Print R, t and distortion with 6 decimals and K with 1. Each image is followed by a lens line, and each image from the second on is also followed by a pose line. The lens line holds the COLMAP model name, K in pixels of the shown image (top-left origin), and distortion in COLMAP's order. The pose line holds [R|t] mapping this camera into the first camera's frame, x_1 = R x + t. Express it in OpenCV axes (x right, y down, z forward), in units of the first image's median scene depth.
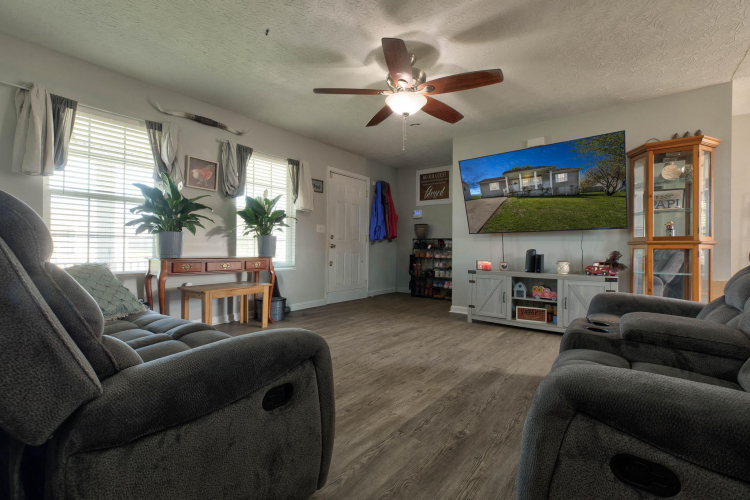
lens RADIAL K [[351.0, 0, 375.0], [0, 351.0, 250.0], [0, 0, 1]] dist [0.000742, 0.000108]
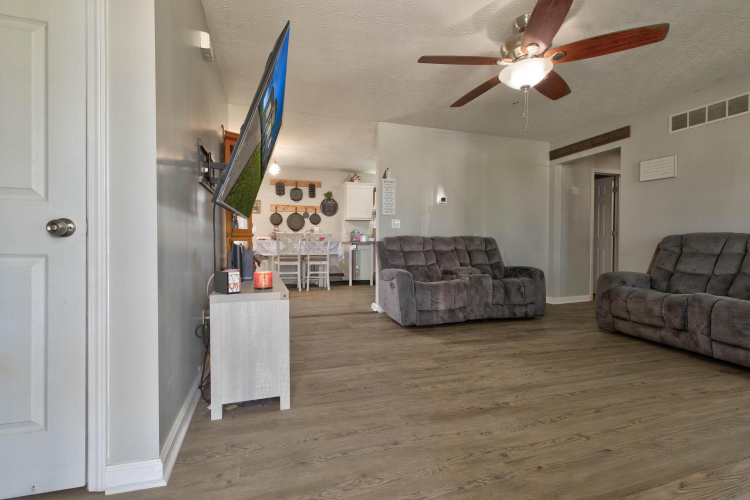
lens RADIAL K [[351.0, 0, 375.0], [0, 351.0, 250.0], [0, 0, 1]] dist [0.000742, 0.000108]
pose [[-0.831748, -0.019151, 0.554824, -0.089851], [-0.008700, 0.999732, 0.021467, 0.000374], [-0.555086, 0.013028, -0.831691, 1.909653]]
